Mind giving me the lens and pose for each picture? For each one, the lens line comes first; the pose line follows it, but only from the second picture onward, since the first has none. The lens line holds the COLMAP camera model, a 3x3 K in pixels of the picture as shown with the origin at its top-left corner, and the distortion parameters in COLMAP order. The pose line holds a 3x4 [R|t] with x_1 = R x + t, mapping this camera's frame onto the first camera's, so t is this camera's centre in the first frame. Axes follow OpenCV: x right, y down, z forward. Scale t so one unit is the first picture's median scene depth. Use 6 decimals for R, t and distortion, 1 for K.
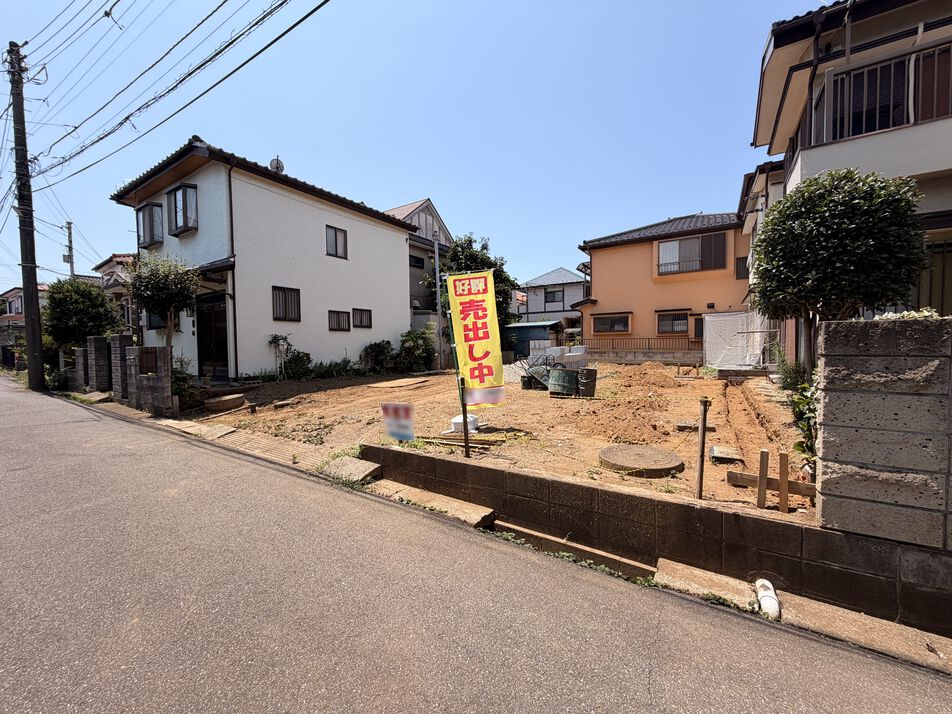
lens RADIAL K [[378.9, 0, 476.0], [0, 378.9, 357.0], [0, 0, 1]] dist [0.000684, -0.000338]
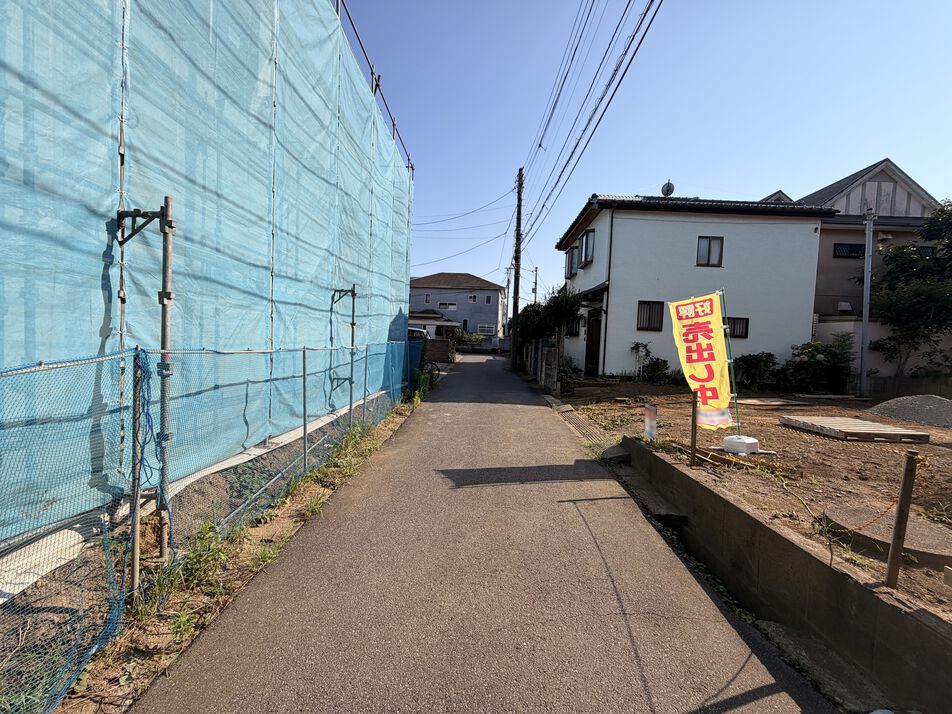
lens RADIAL K [[363.5, 0, 476.0], [0, 363.5, 357.0], [0, 0, 1]] dist [-0.000349, -0.000172]
pose [[0.516135, 0.071253, -0.853539, 0.166539], [-0.077990, 0.996304, 0.036010, -0.014546], [0.852949, 0.047981, 0.519784, -0.005857]]
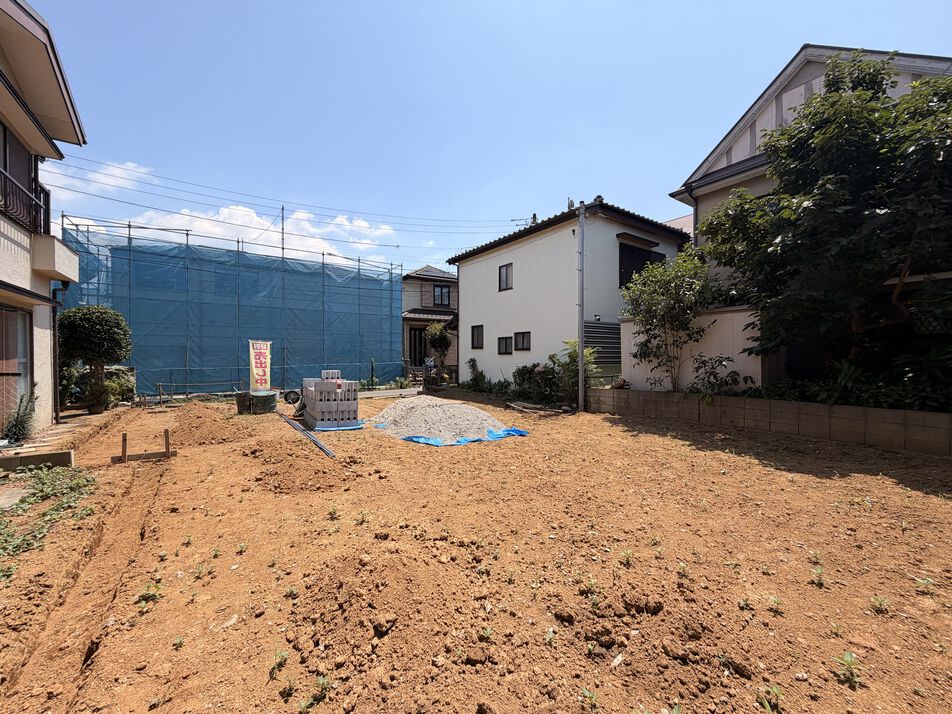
lens RADIAL K [[378.9, 0, 476.0], [0, 378.9, 357.0], [0, 0, 1]] dist [0.000684, -0.000338]
pose [[-0.382380, 0.019679, -0.923796, 0.817846], [-0.023970, 0.999225, 0.031208, -0.106388], [0.923694, 0.034077, -0.381612, 1.526059]]
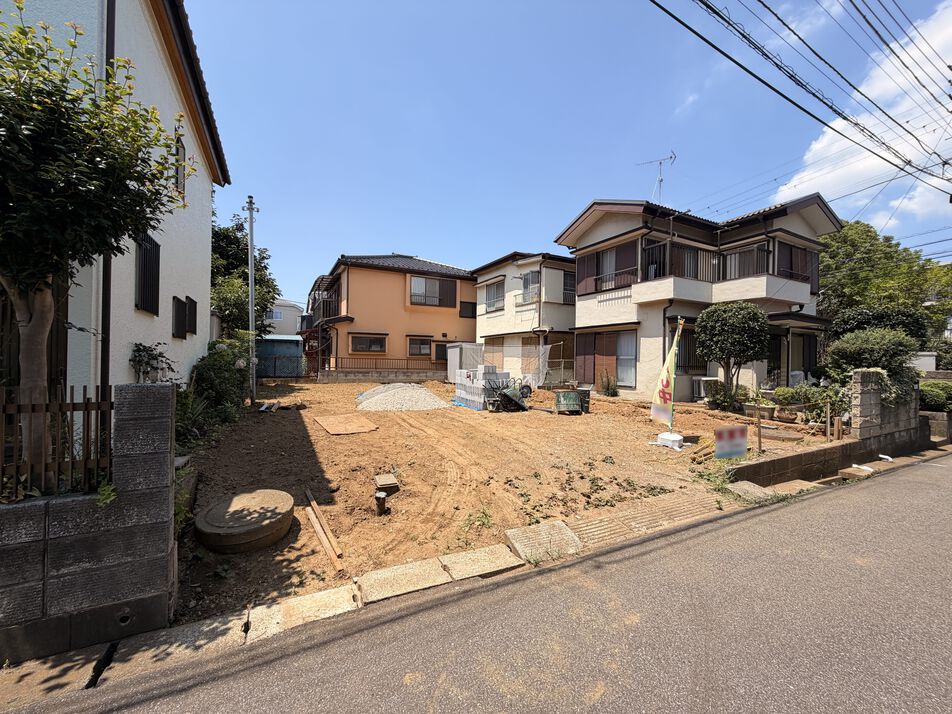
lens RADIAL K [[378.9, 0, 476.0], [0, 378.9, 357.0], [0, 0, 1]] dist [0.000684, -0.000338]
pose [[0.493230, 0.027296, 0.869470, -0.678939], [0.007446, 0.999338, -0.035597, -0.025683], [-0.869867, 0.024031, 0.492701, 0.454910]]
